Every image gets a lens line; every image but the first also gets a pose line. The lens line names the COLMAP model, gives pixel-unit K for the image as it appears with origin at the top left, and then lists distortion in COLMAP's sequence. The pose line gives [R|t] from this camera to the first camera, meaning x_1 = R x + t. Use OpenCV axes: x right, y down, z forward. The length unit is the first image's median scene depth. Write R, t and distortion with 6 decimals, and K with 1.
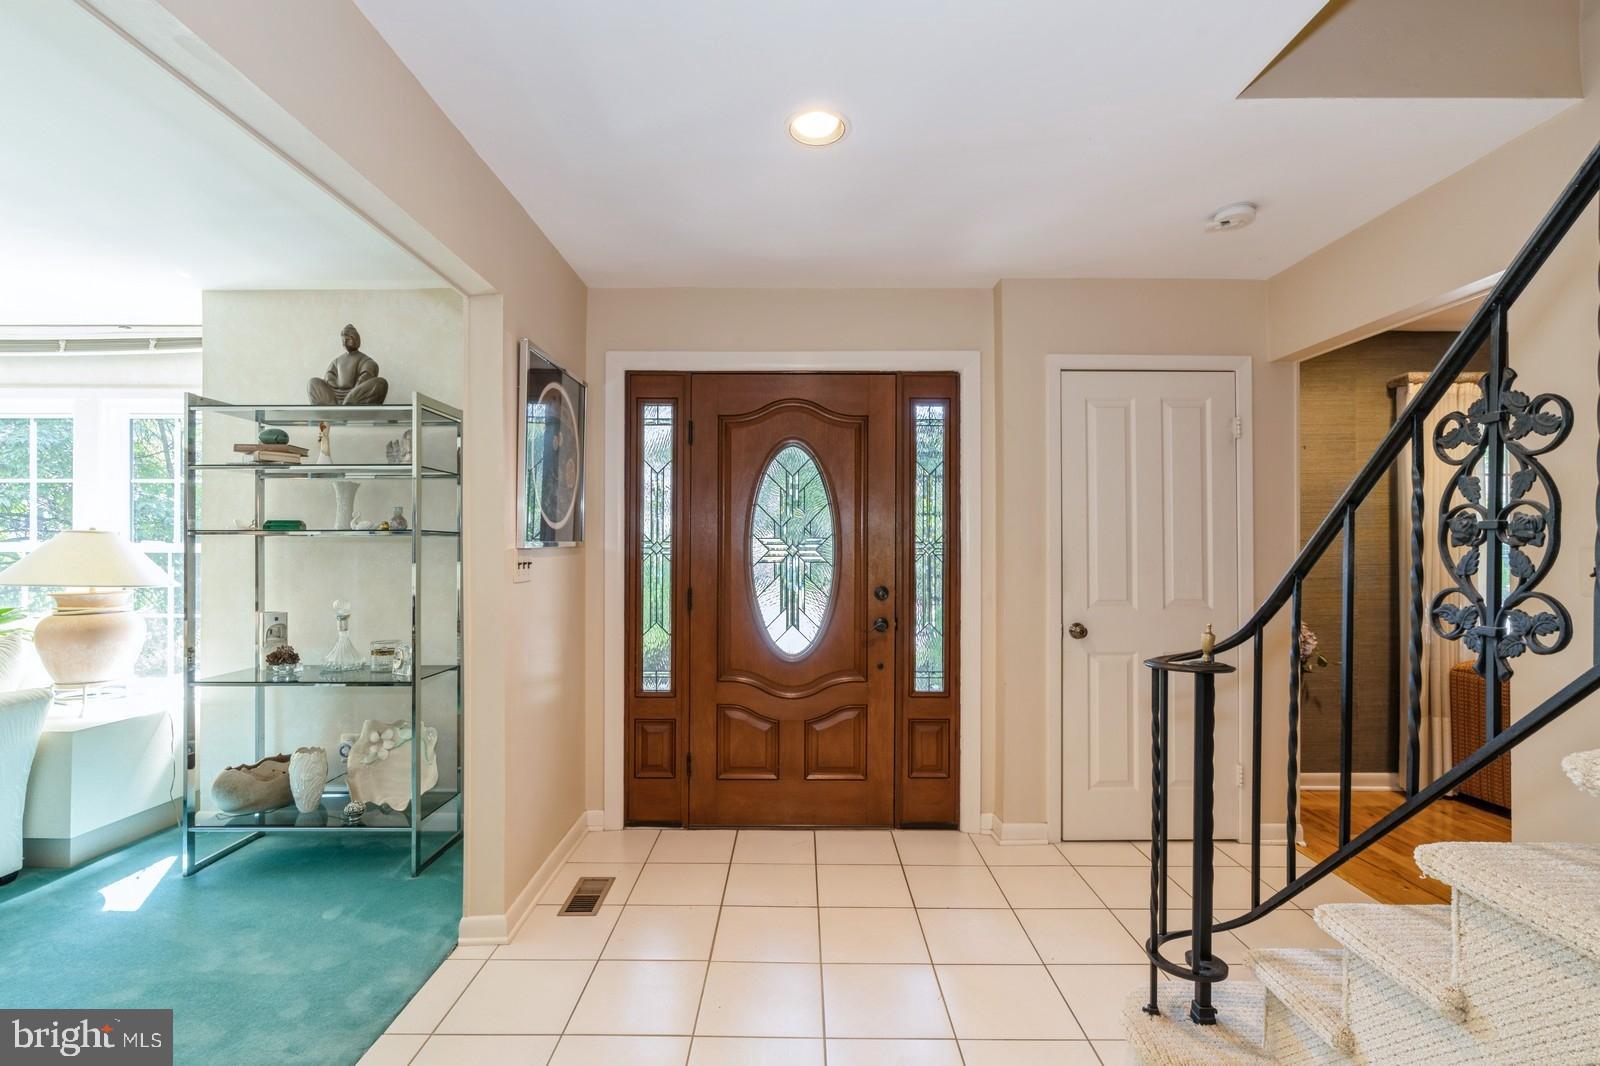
lens RADIAL K [[721.0, 0, 787.7], [0, 721.0, 547.9], [0, 0, 1]] dist [-0.010960, 0.004942]
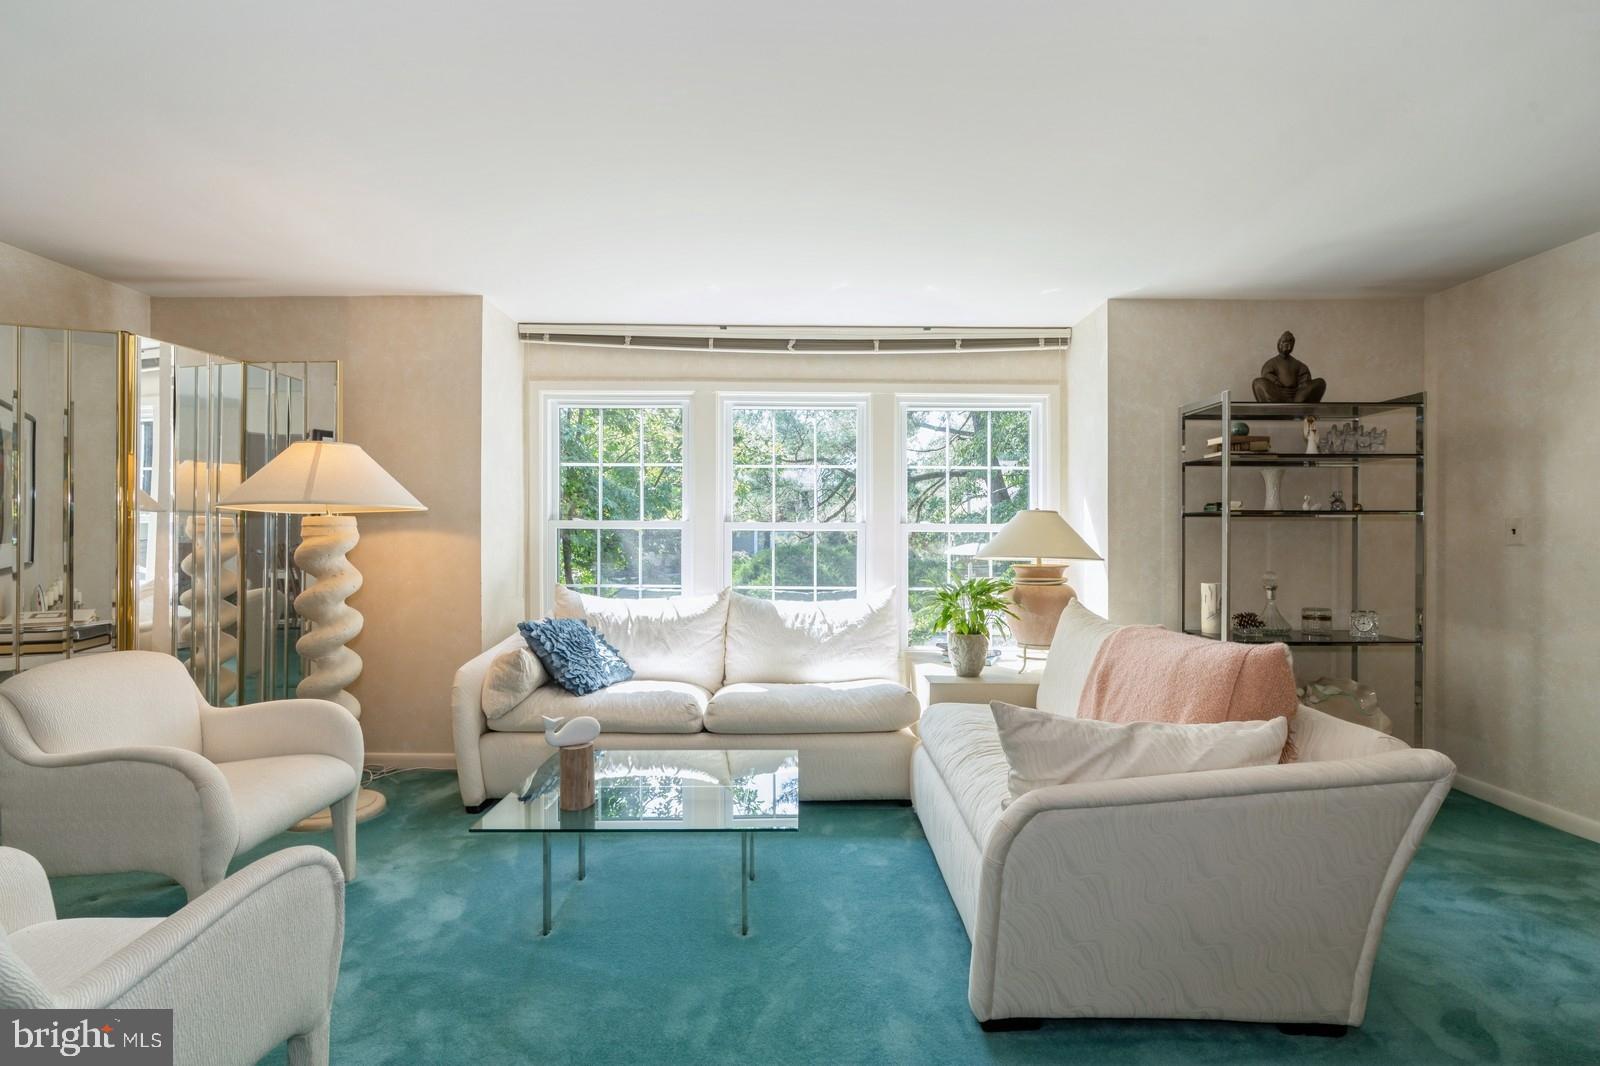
lens RADIAL K [[721.0, 0, 802.4], [0, 721.0, 536.1], [0, 0, 1]] dist [-0.010960, 0.004942]
pose [[0.999872, 0.000412, 0.015990, -1.593210], [-0.000331, 0.999987, -0.005090, 0.024449], [-0.015992, 0.005084, 0.999859, -0.146875]]
